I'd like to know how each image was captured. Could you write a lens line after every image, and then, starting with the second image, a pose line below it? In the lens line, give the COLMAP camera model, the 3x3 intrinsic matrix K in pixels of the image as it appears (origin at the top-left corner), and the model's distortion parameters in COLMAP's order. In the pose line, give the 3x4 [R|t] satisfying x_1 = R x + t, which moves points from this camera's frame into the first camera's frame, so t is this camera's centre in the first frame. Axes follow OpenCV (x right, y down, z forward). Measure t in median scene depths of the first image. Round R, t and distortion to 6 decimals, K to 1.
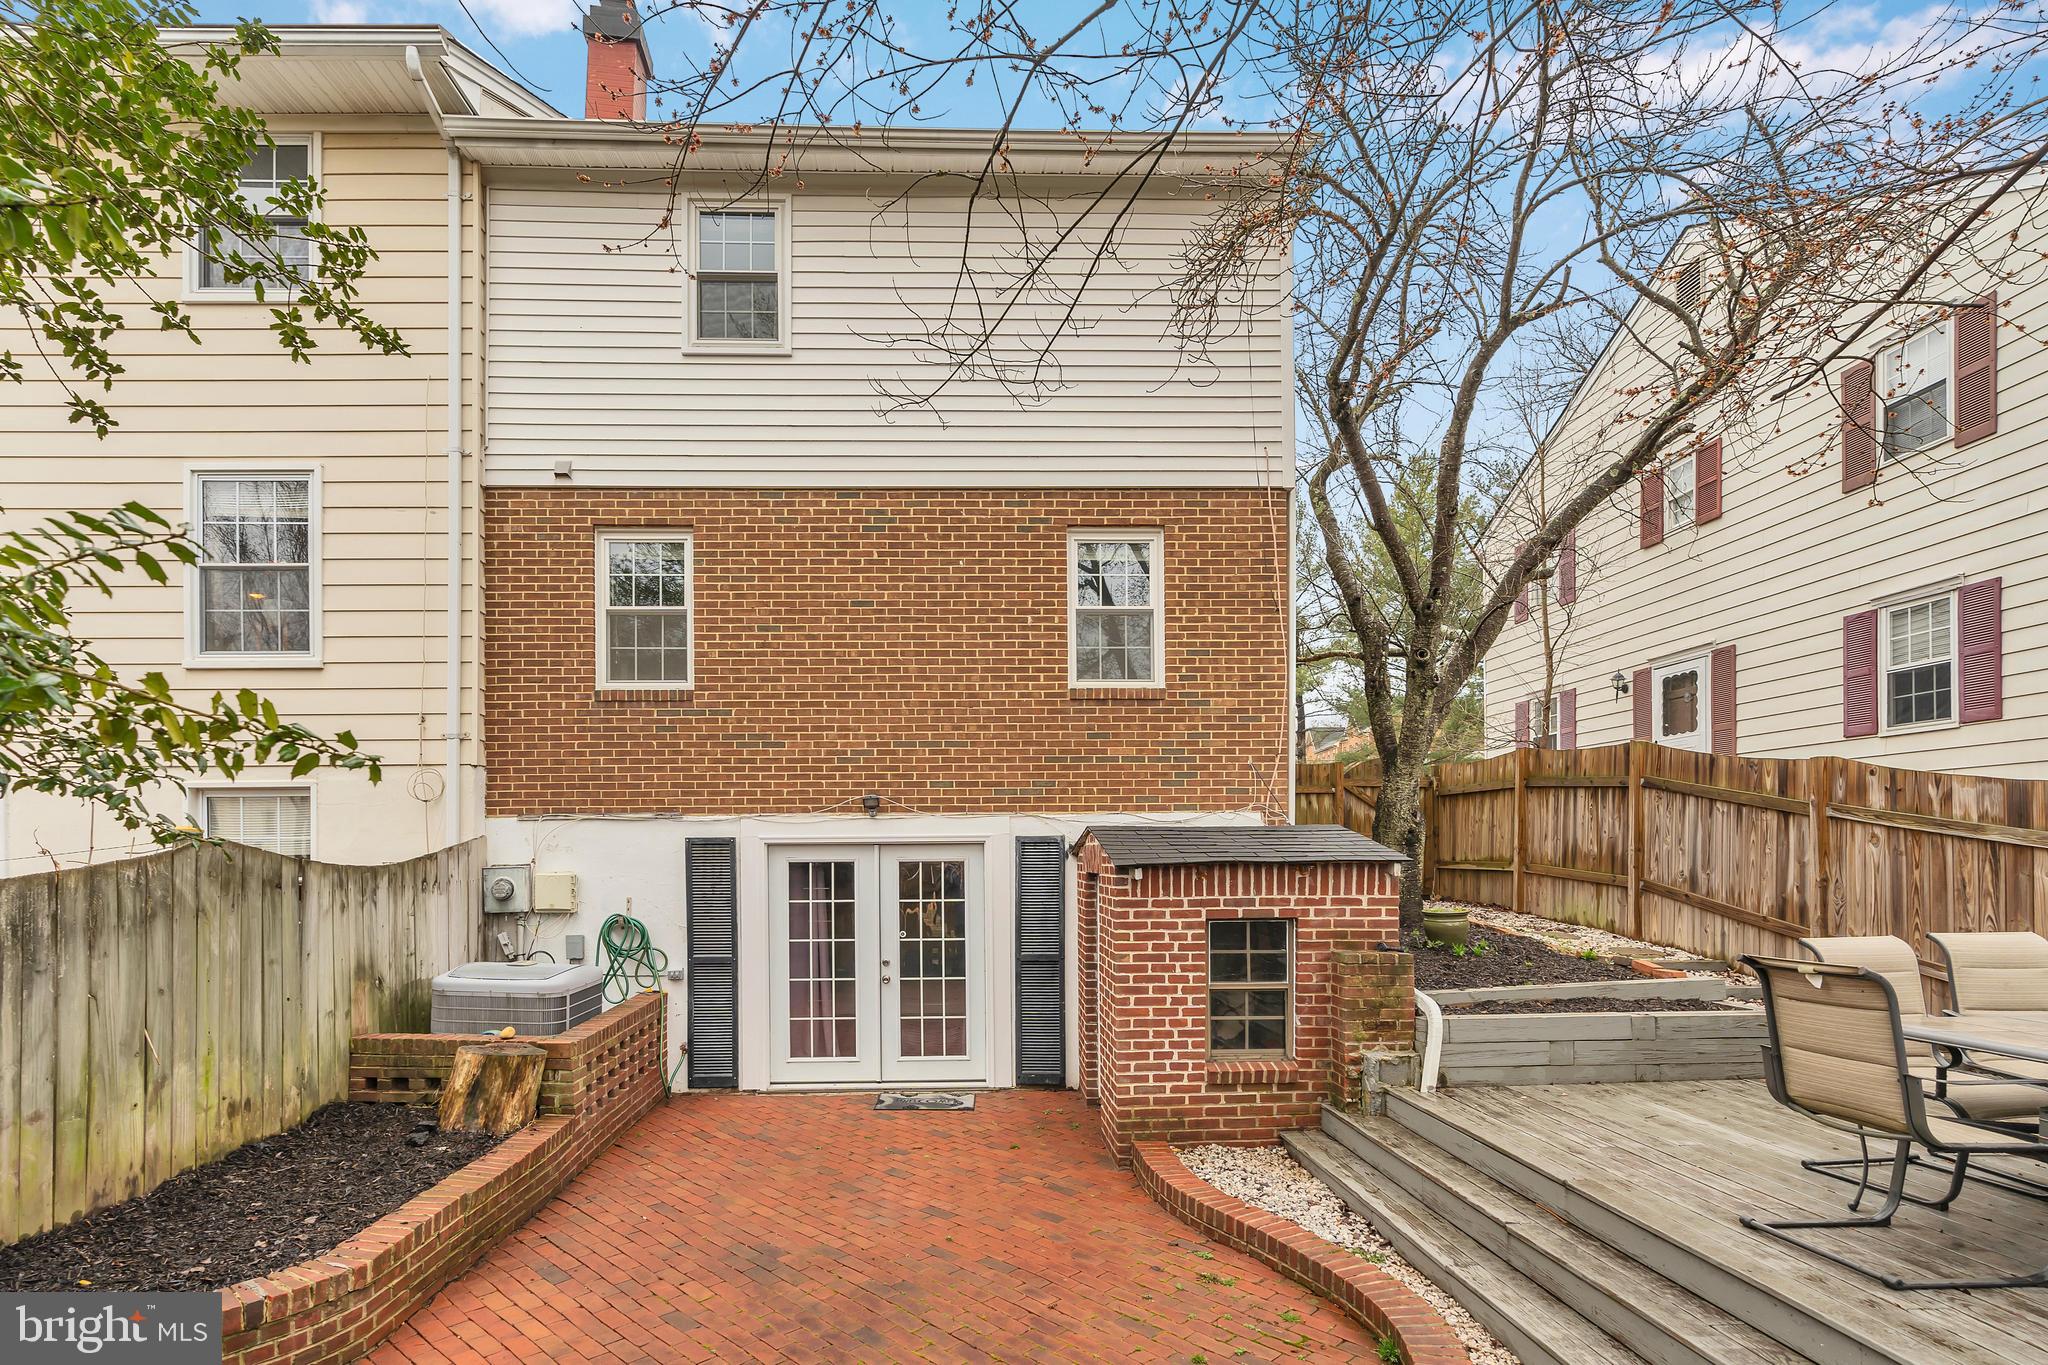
lens RADIAL K [[966.3, 0, 1018.6], [0, 966.3, 792.3], [0, 0, 1]] dist [-0.008200, 0.000275]
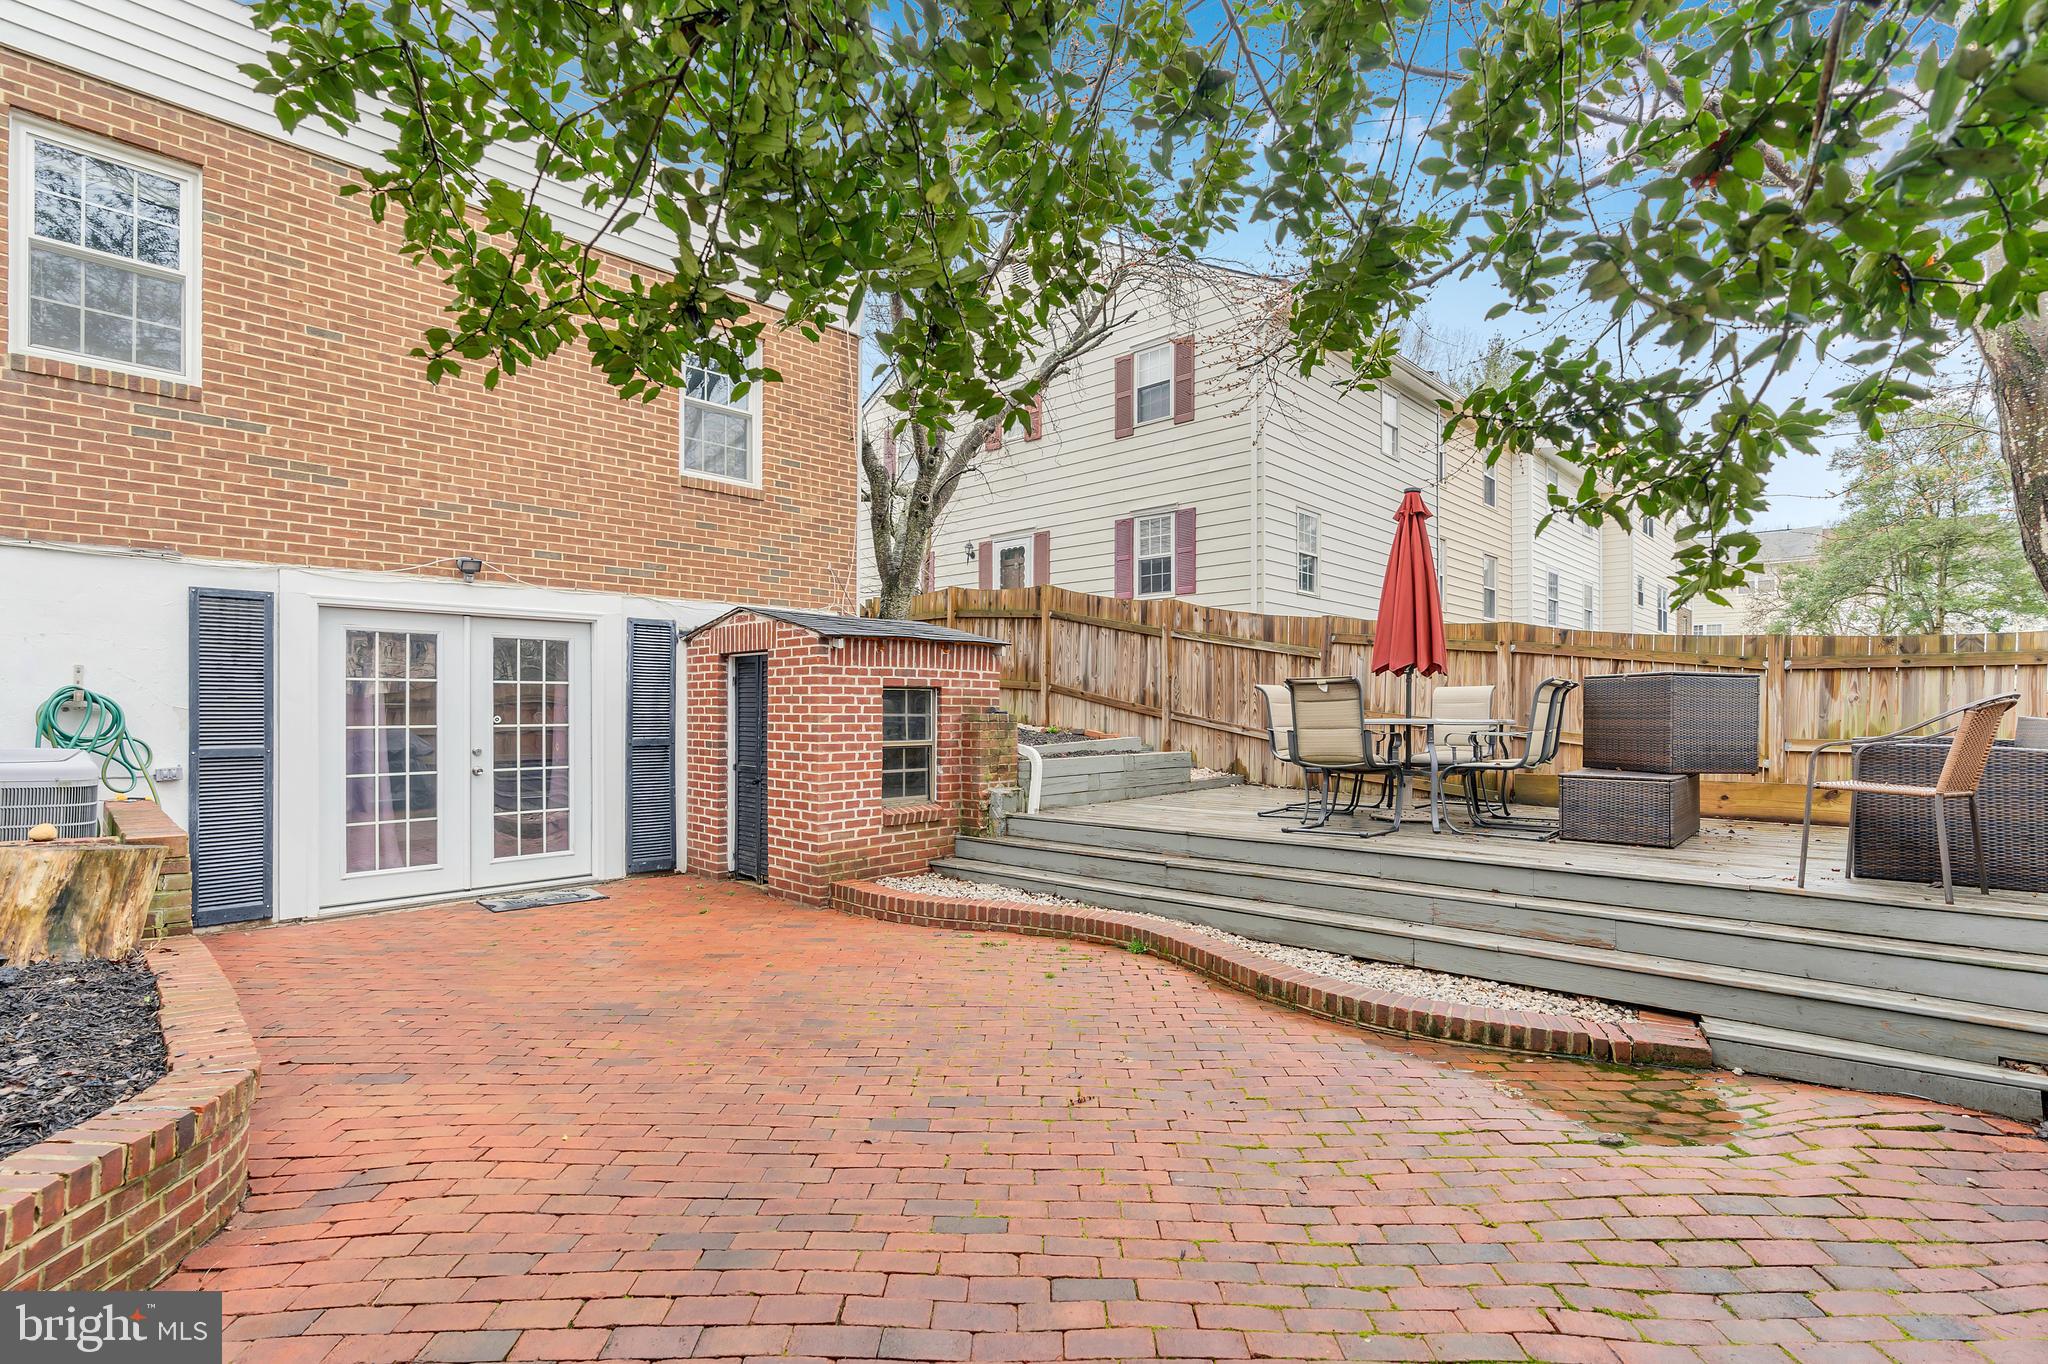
lens RADIAL K [[973.8, 0, 1021.7], [0, 973.8, 637.5], [0, 0, 1]] dist [-0.004615, 0.000915]
pose [[0.707811, 0.055709, 0.704202, -0.408149], [-0.039019, 0.998447, -0.039767, 0.088782], [-0.705323, 0.000671, 0.708886, 0.037710]]
